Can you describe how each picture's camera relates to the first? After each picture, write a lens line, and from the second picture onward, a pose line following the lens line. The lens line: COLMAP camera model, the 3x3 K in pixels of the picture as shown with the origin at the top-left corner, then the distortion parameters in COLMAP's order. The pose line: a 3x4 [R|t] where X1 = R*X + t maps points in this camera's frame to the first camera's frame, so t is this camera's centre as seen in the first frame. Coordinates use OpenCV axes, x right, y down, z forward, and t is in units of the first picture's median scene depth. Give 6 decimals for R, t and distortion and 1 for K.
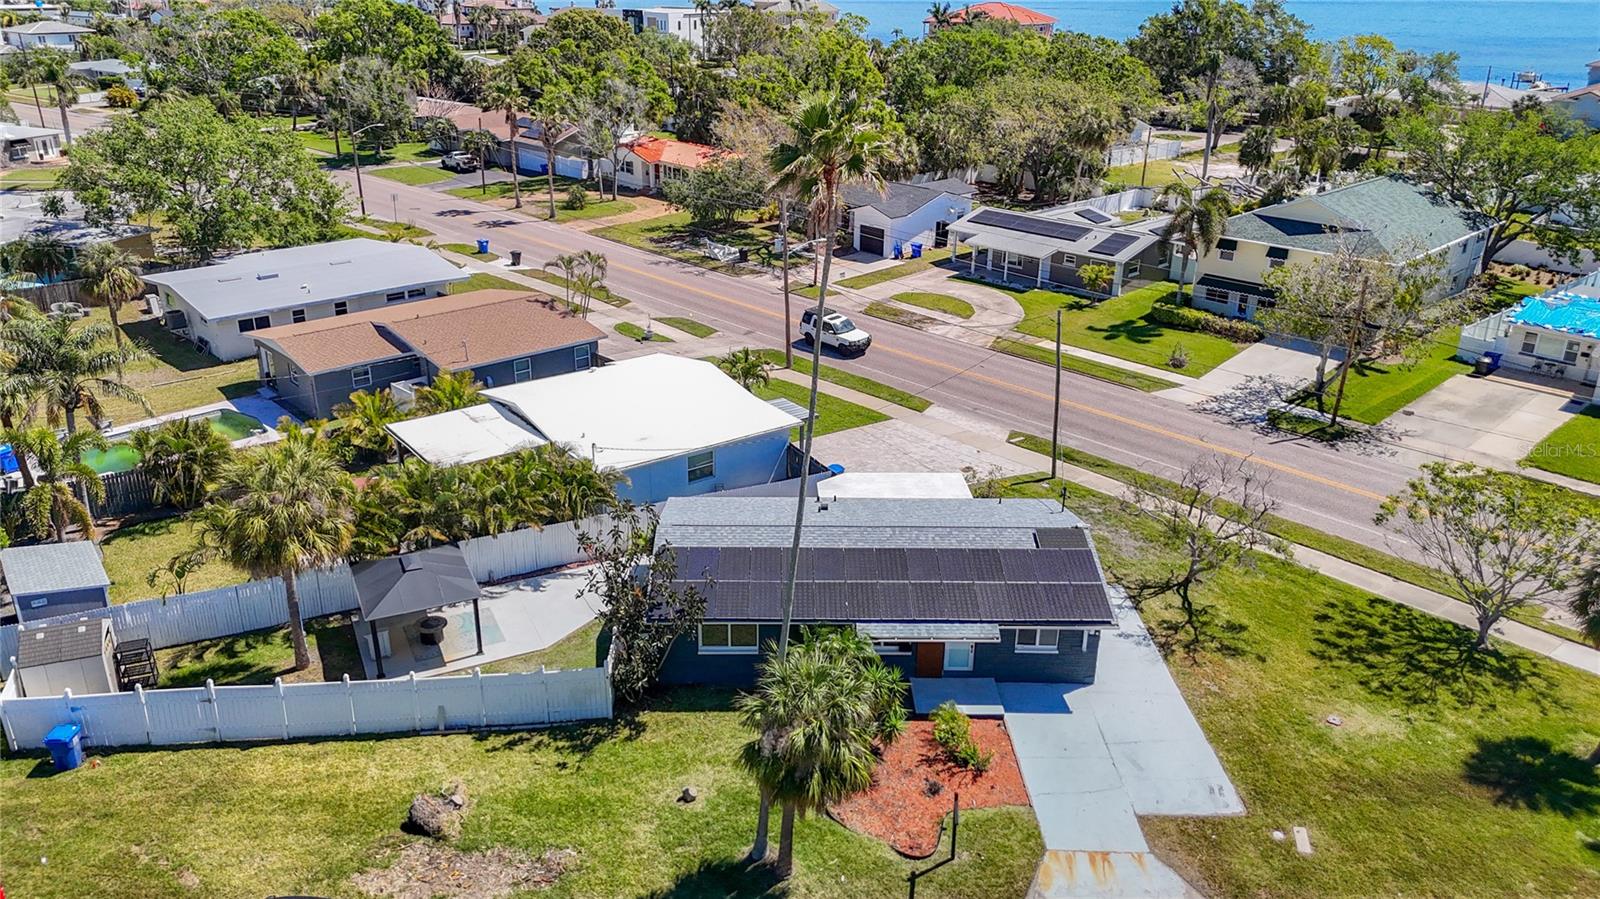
lens RADIAL K [[1174.5, 0, 806.5], [0, 1174.5, 460.7], [0, 0, 1]] dist [0.058483, -0.054794]
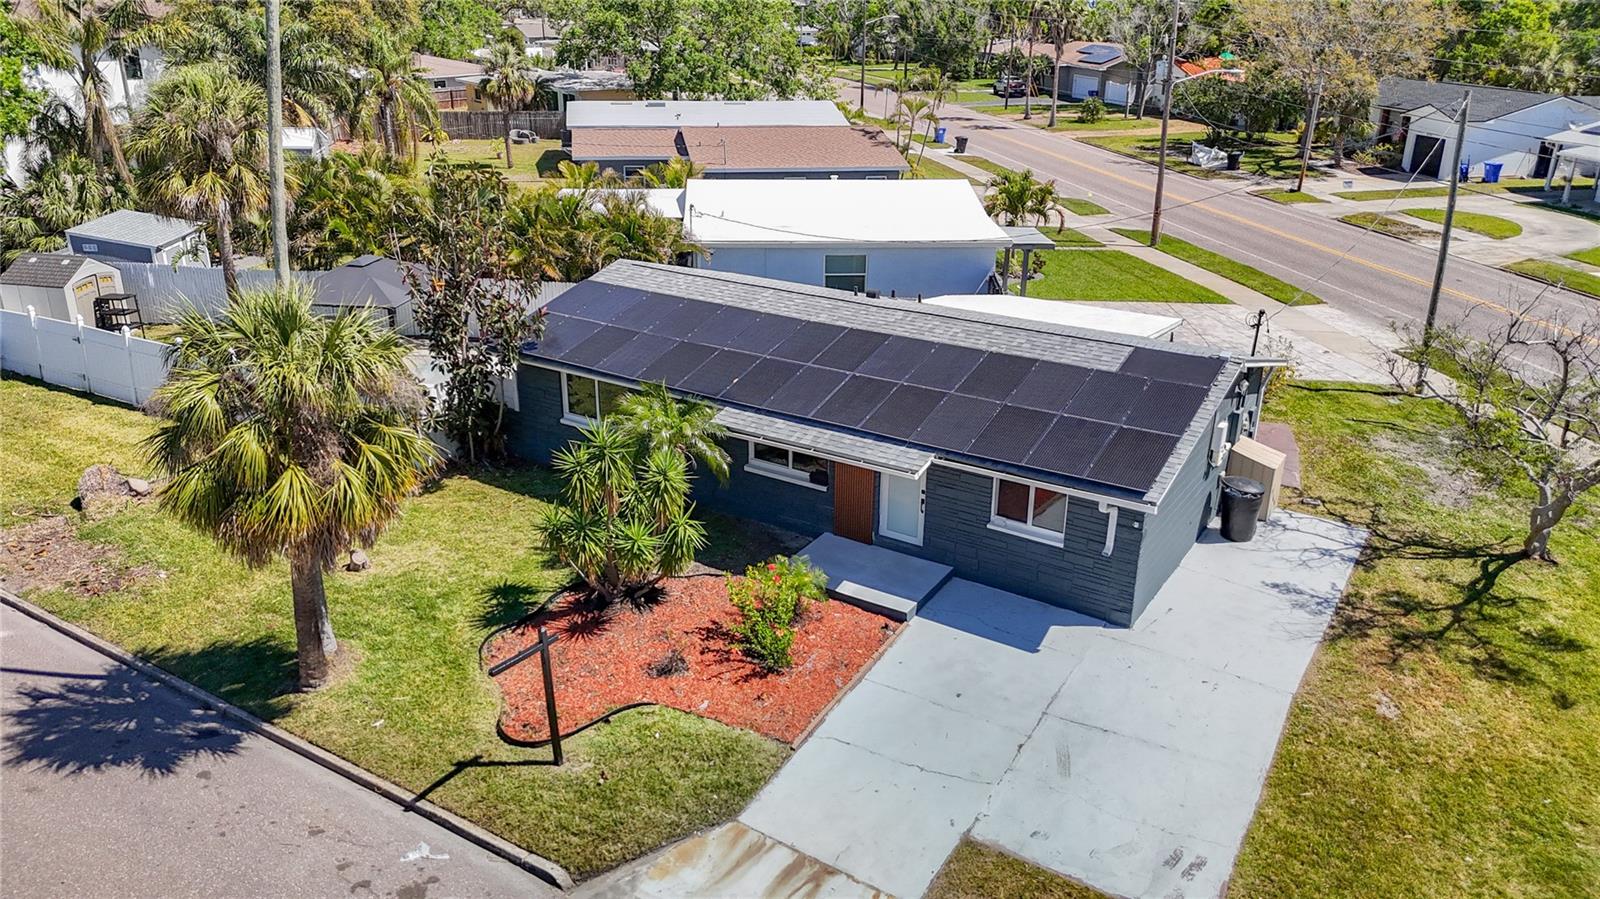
lens RADIAL K [[1174.5, 0, 806.5], [0, 1174.5, 460.7], [0, 0, 1]] dist [0.058483, -0.054794]
pose [[0.831025, 0.198938, -0.519443, 0.357546], [-0.214110, 0.976306, 0.031368, 0.123406], [0.513376, 0.085150, 0.853929, 0.449437]]
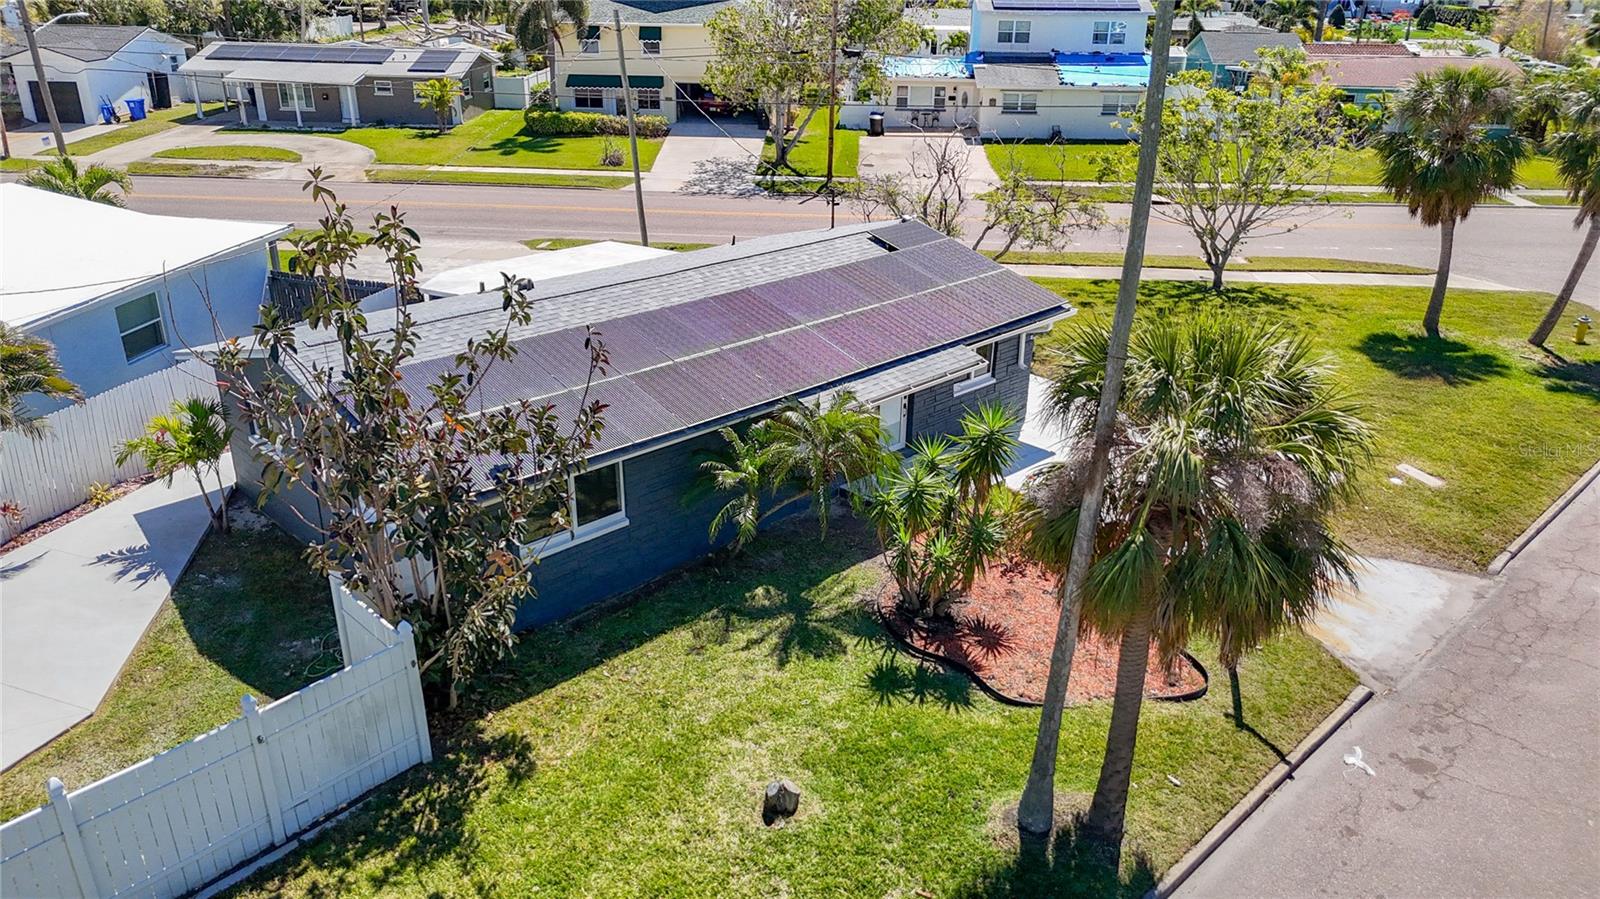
lens RADIAL K [[1174.5, 0, 806.5], [0, 1174.5, 460.7], [0, 0, 1]] dist [0.058483, -0.054794]
pose [[0.726264, -0.279194, 0.628165, -0.268967], [0.265449, 0.956831, 0.118369, 0.092075], [-0.634096, 0.080778, 0.769023, 0.523939]]
